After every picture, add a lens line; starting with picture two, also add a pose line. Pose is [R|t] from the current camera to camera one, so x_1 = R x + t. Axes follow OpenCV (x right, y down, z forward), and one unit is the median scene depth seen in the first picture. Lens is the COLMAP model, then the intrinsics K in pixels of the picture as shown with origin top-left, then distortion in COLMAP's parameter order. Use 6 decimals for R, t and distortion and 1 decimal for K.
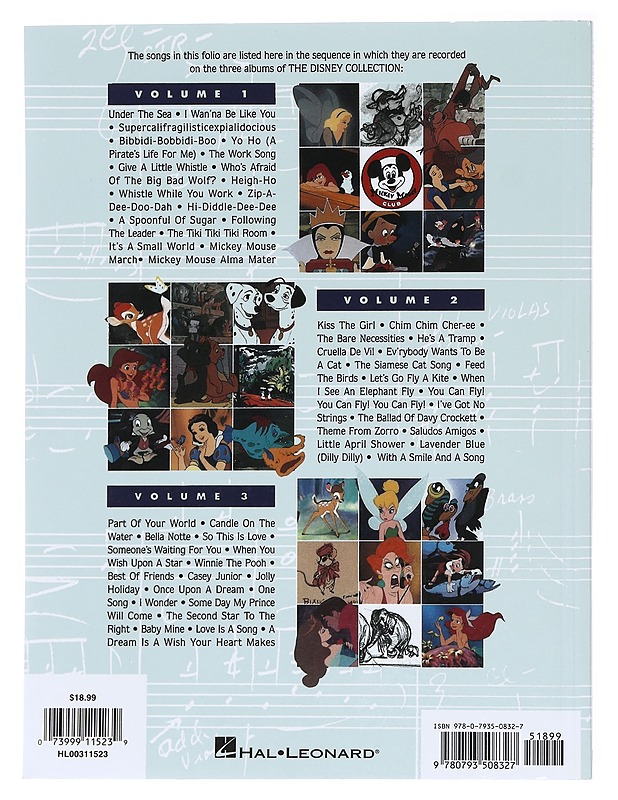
lens RADIAL K [[2156.6, 0, 308.6], [0, 2156.6, 427.1], [0, 0, 1]] dist [-0.017011, 0.126890]
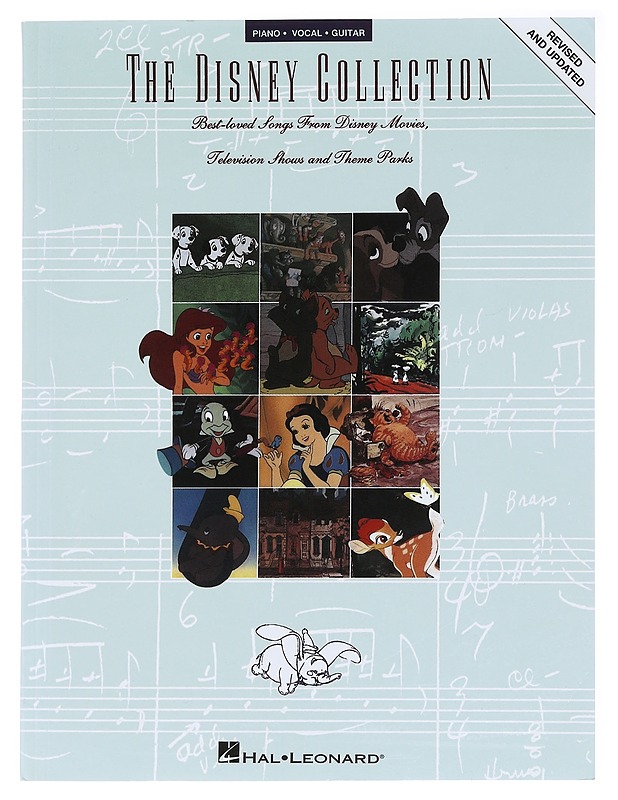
lens RADIAL K [[2050.0, 0, 309.0], [0, 2050.0, 400.0], [0, 0, 1]] dist [-0.059163, -0.240512]
pose [[0.999993, -0.003702, -0.000572, -0.047167], [0.003693, 0.999886, -0.014617, 0.002160], [0.000627, 0.014615, 0.999893, 0.341043]]
